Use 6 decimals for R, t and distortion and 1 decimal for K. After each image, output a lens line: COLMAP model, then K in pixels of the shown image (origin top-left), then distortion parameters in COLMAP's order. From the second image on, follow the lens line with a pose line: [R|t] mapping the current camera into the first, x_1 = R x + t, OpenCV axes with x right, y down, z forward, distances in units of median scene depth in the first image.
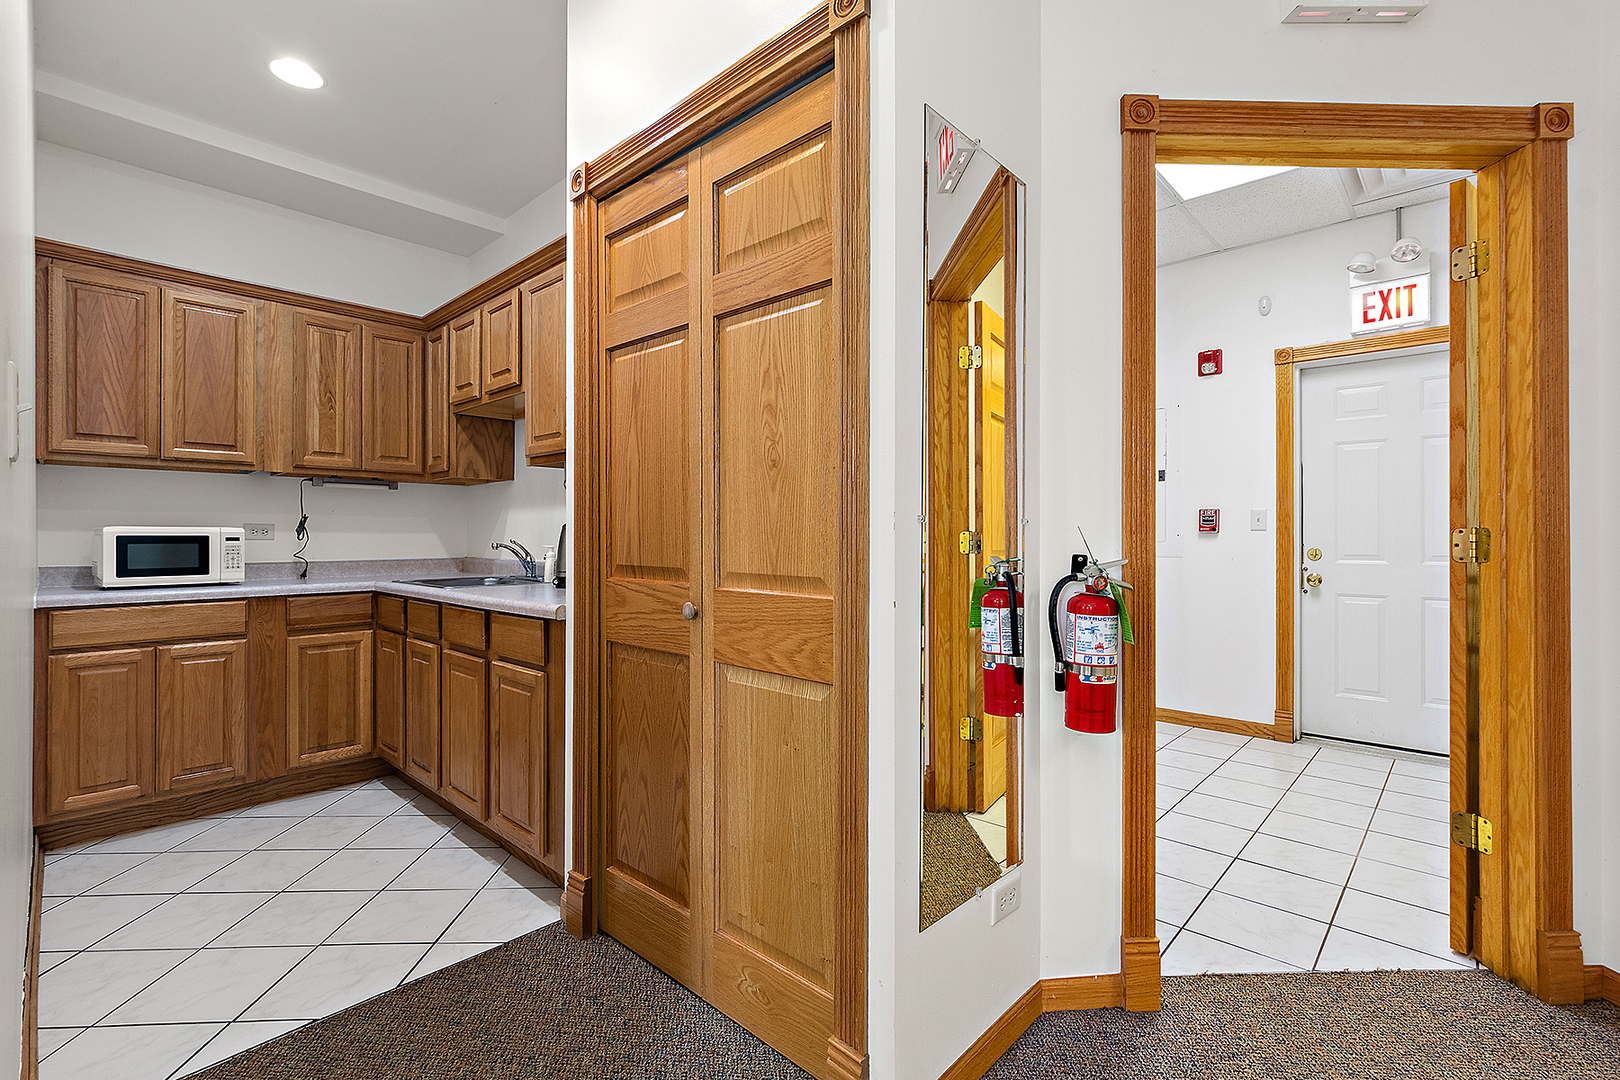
lens RADIAL K [[732.5, 0, 810.2], [0, 732.5, 534.6], [0, 0, 1]] dist [-0.001544, 0.001458]
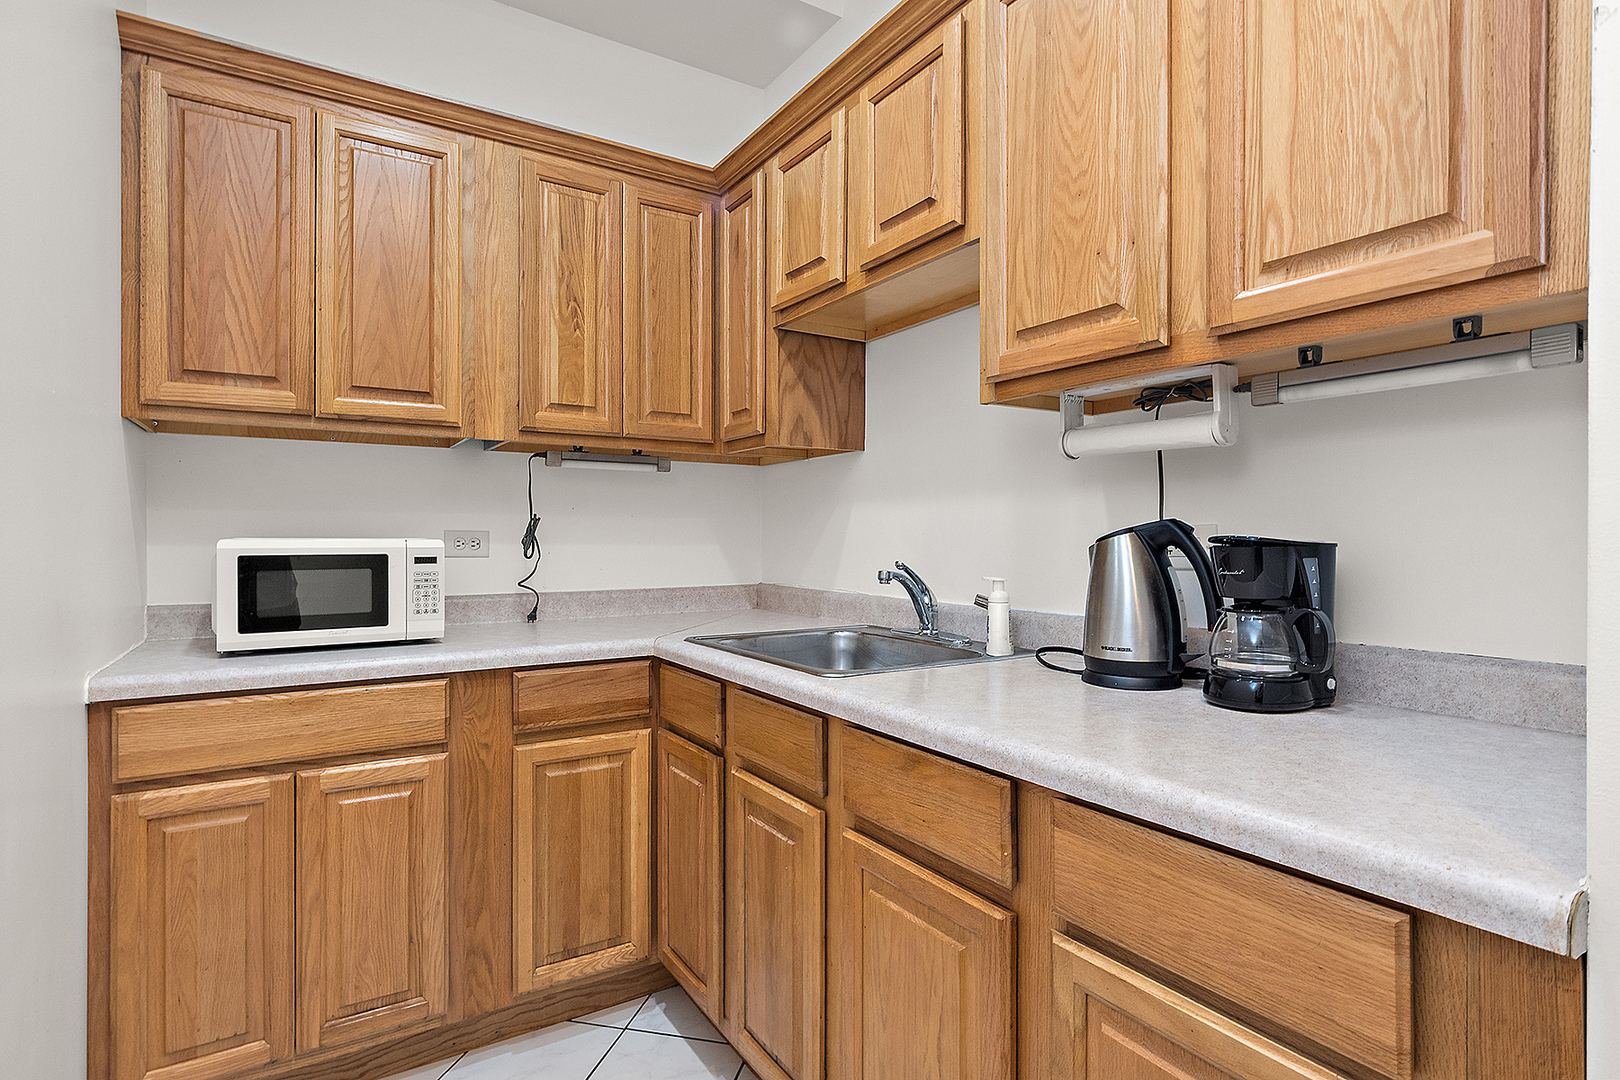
lens RADIAL K [[828.2, 0, 806.5], [0, 828.2, 538.7], [0, 0, 1]] dist [0.002068, -0.005241]
pose [[0.967667, 0.001388, -0.252227, -0.360779], [-0.000463, 0.999993, 0.003727, -0.012538], [0.252231, -0.003490, 0.967661, 0.477445]]
